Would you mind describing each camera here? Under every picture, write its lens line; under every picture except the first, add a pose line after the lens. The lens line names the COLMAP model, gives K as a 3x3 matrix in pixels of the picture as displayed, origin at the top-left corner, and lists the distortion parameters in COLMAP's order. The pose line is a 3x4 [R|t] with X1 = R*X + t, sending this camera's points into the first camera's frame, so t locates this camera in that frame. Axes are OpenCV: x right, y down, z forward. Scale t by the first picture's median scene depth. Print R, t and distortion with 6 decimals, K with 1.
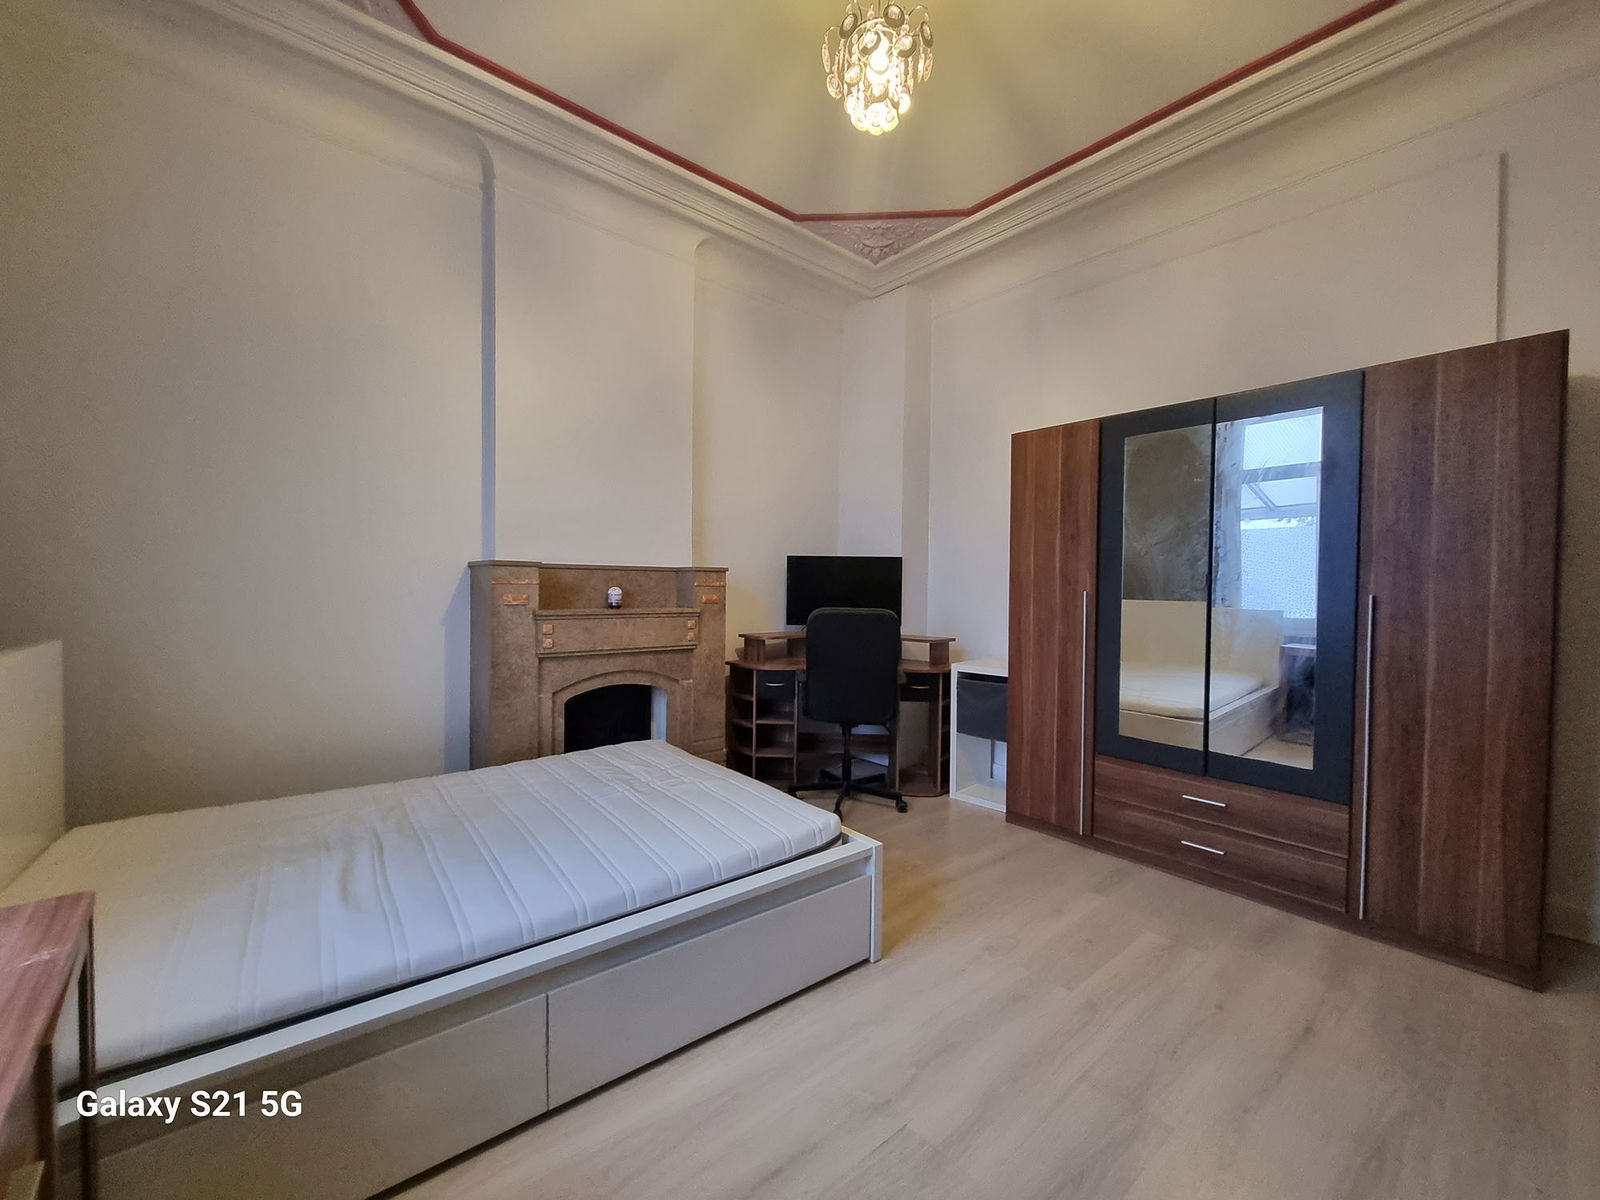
lens RADIAL K [[650.9, 0, 792.1], [0, 650.9, 601.8], [0, 0, 1]] dist [-0.001409, -0.000339]
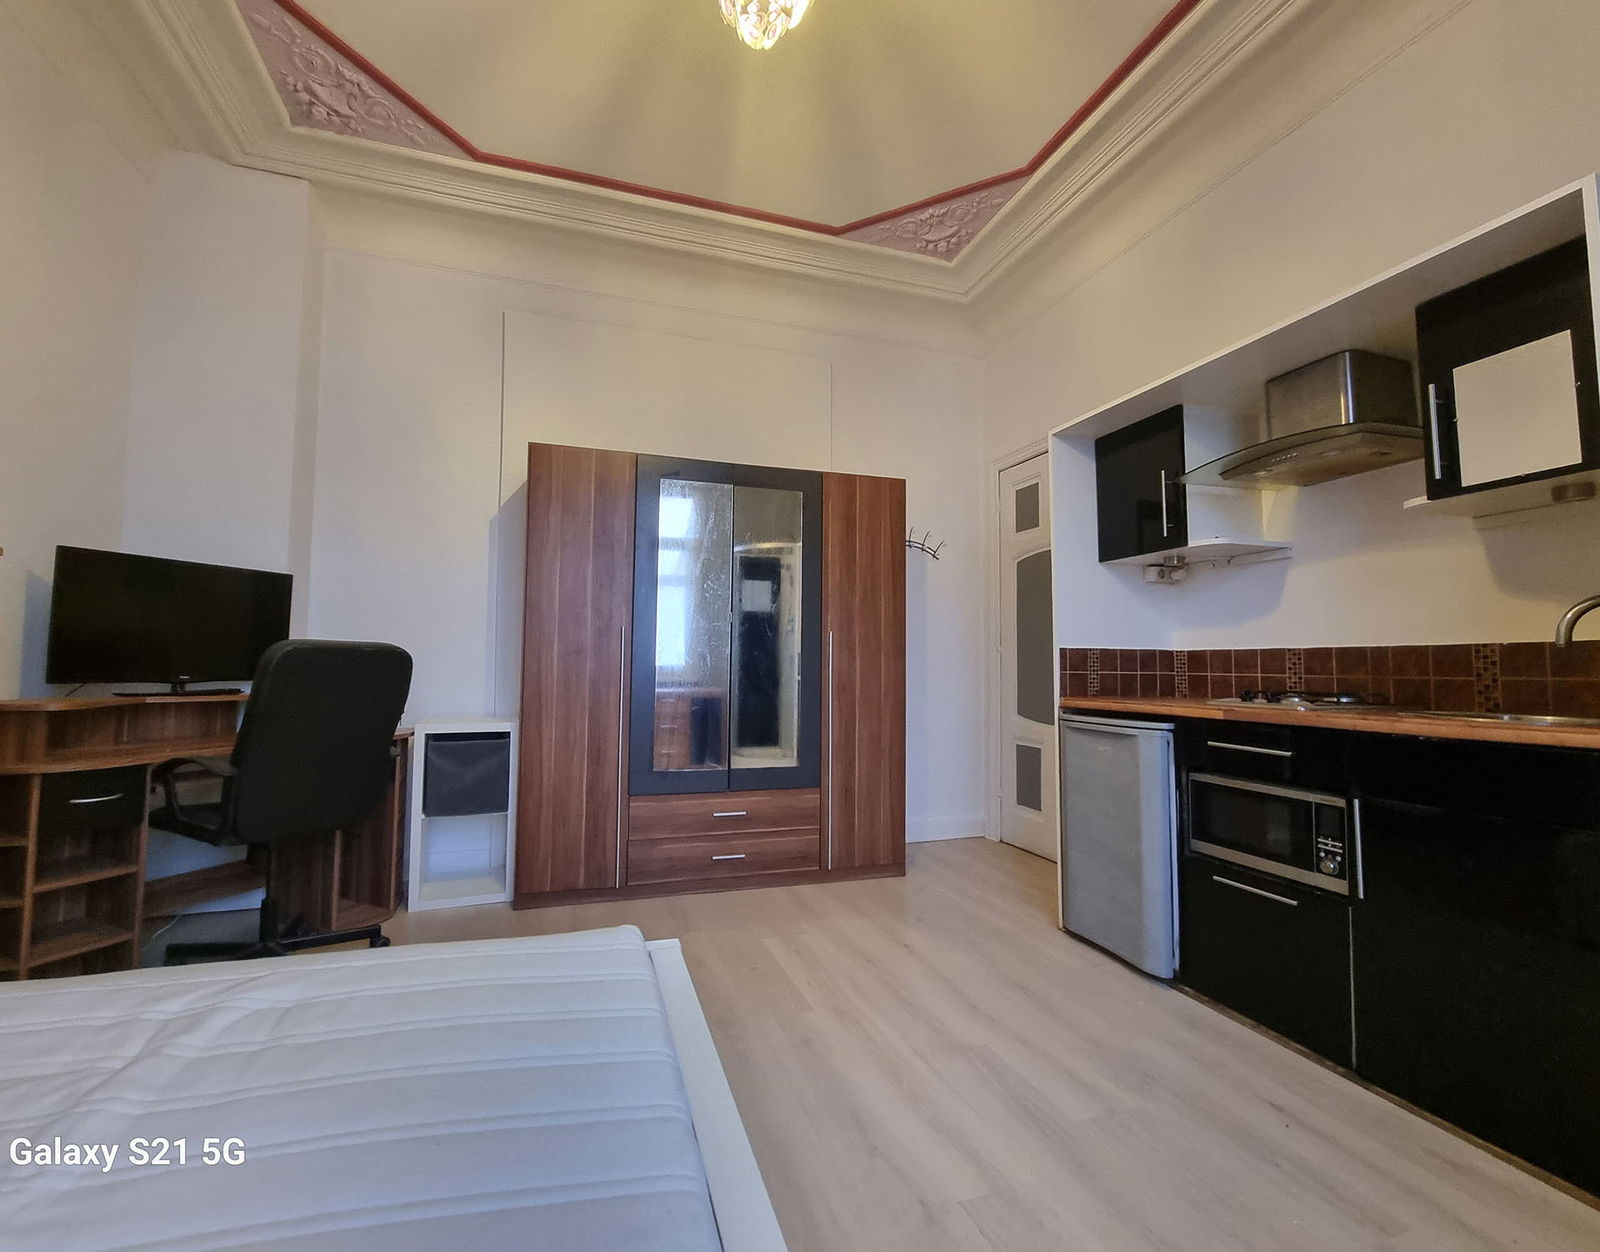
lens RADIAL K [[680.6, 0, 753.8], [0, 680.6, 625.5], [0, 0, 1]] dist [0.001699, 0.000028]
pose [[0.391927, 0.047606, 0.918764, -0.373631], [0.018214, 0.998063, -0.059484, 0.043661], [-0.919816, 0.040048, 0.390300, 0.409167]]
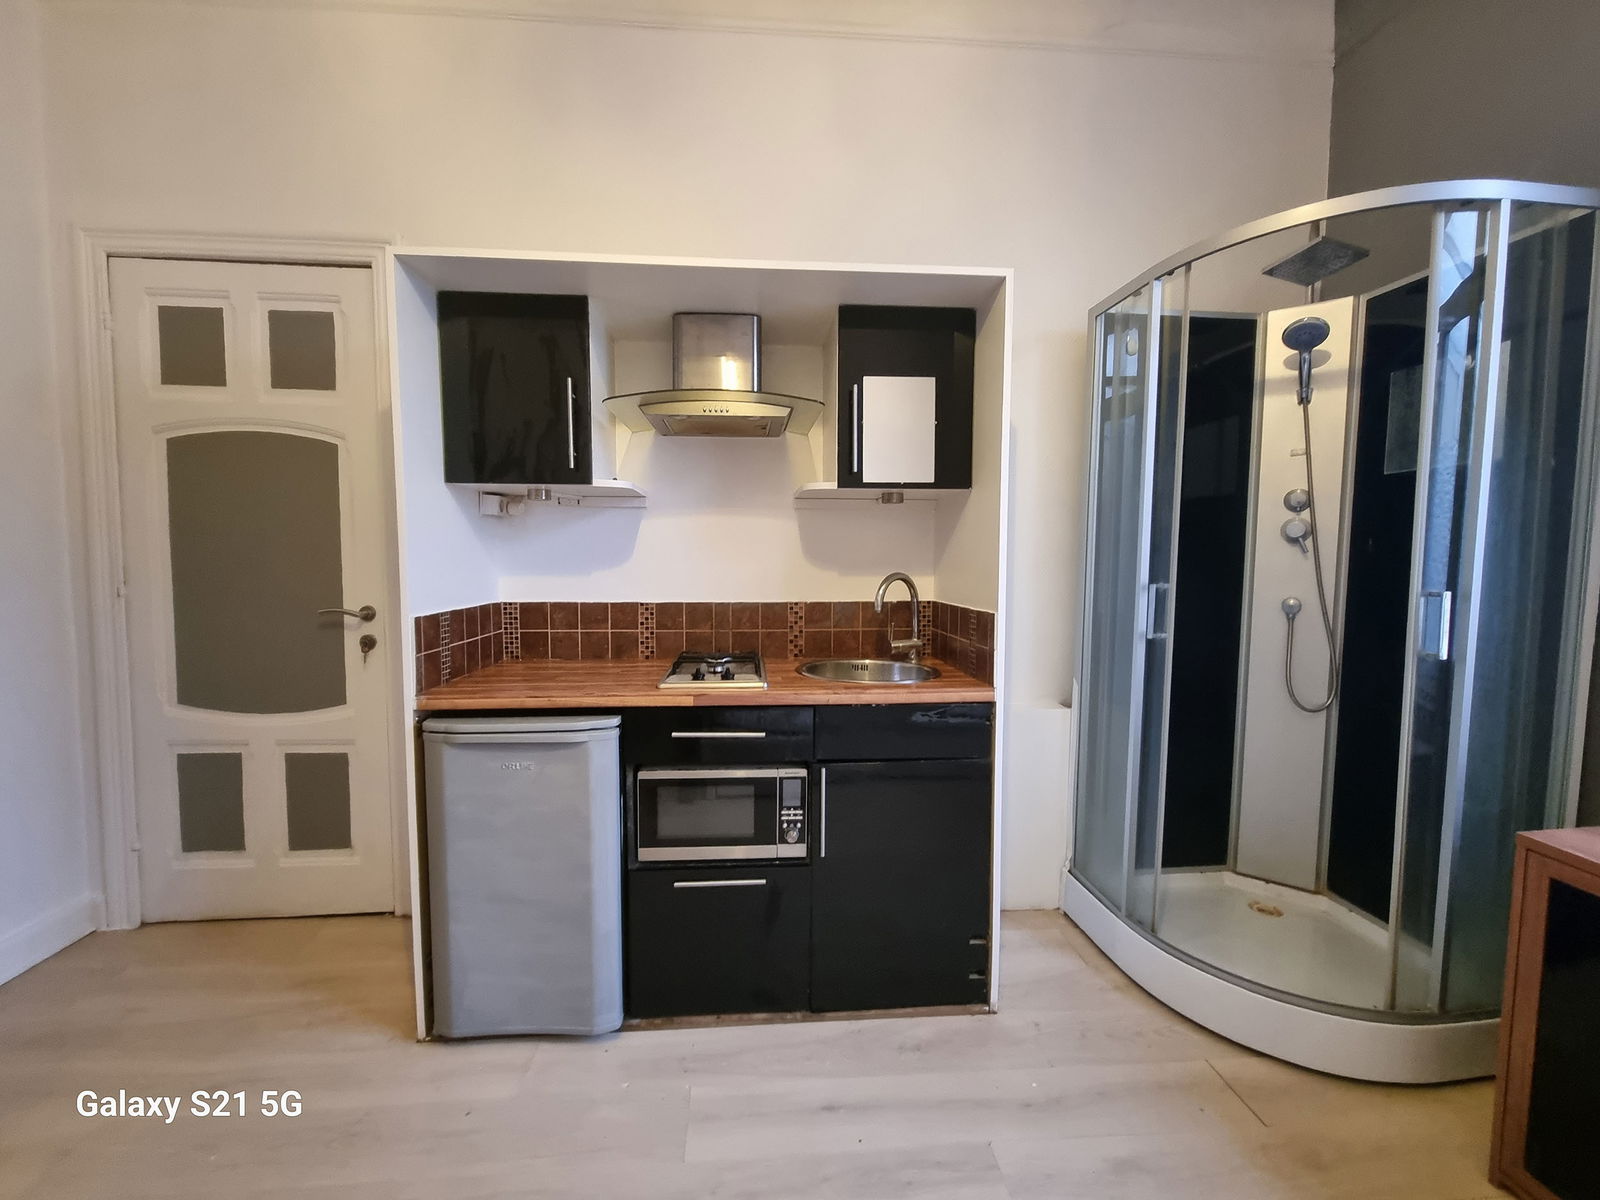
lens RADIAL K [[650.9, 0, 792.1], [0, 650.9, 601.8], [0, 0, 1]] dist [-0.001409, -0.000339]
pose [[-0.818247, -0.054440, 0.572283, 0.038838], [0.000281, 0.995468, 0.095099, -0.034304], [-0.574866, 0.077976, -0.814524, 0.638714]]
